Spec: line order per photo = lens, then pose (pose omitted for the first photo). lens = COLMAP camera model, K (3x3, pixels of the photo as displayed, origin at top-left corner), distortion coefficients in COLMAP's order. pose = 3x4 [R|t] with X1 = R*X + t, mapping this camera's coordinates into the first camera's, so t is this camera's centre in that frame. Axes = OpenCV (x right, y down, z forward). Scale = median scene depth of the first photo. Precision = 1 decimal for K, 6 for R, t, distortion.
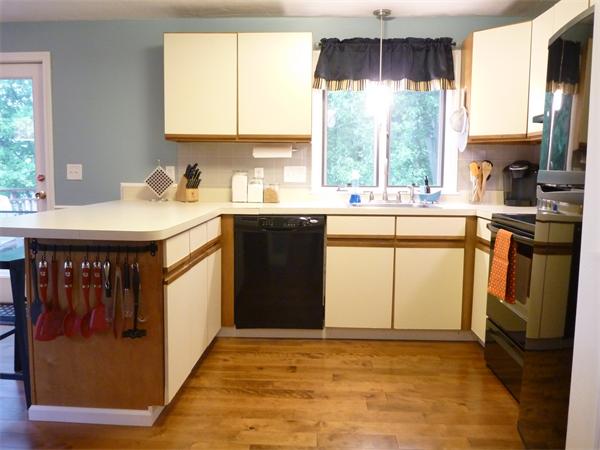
lens RADIAL K [[509.2, 0, 298.4], [0, 509.2, 224.0], [0, 0, 1]] dist [-0.024037, -0.009912]
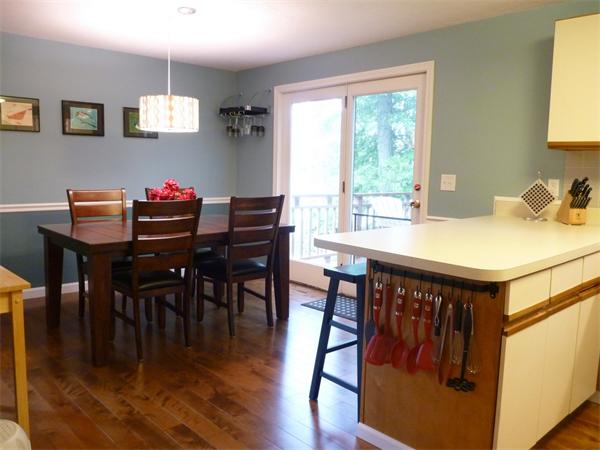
lens RADIAL K [[509.2, 0, 289.0], [0, 509.2, 219.8], [0, 0, 1]] dist [-0.024037, -0.009912]
pose [[0.707521, 0.077838, -0.702393, 0.040459], [-0.081168, 0.996289, 0.028646, -0.050202], [0.702016, 0.036744, 0.711213, 0.146633]]
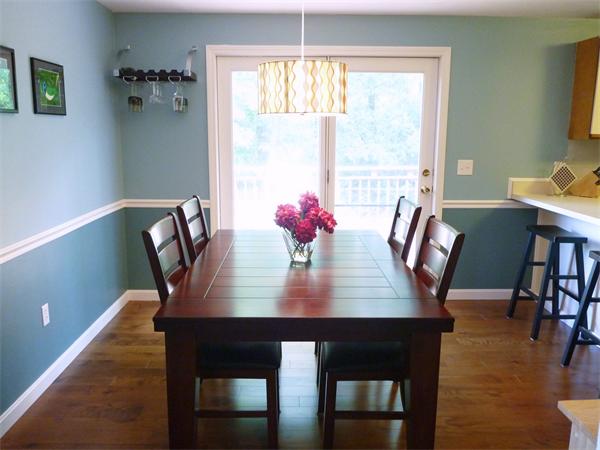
lens RADIAL K [[509.2, 0, 274.3], [0, 509.2, 229.8], [0, 0, 1]] dist [-0.024037, -0.009912]
pose [[0.997417, -0.017801, 0.069594, -1.295292], [0.011167, 0.995455, 0.094573, -0.111917], [-0.070961, -0.093552, 0.993082, -0.012009]]
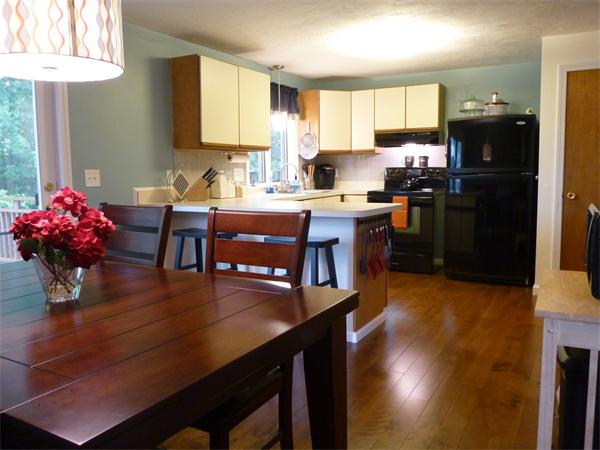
lens RADIAL K [[509.2, 0, 303.5], [0, 509.2, 221.1], [0, 0, 1]] dist [-0.024037, -0.009912]
pose [[0.436670, -0.104622, 0.893518, -1.573265], [0.102099, 0.992561, 0.066322, -0.068860], [-0.893809, 0.062266, 0.444103, 0.377590]]
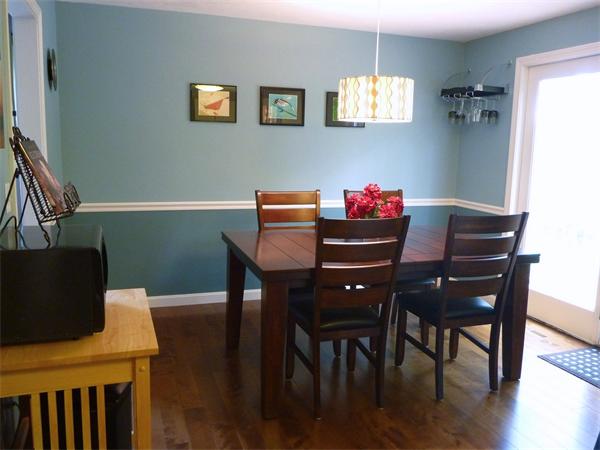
lens RADIAL K [[509.2, 0, 290.3], [0, 509.2, 224.4], [0, 0, 1]] dist [-0.024037, -0.009912]
pose [[0.364682, 0.147296, -0.919408, -0.216934], [-0.110538, 0.987275, 0.114325, -0.113948], [0.924548, 0.059937, 0.376323, 0.333882]]
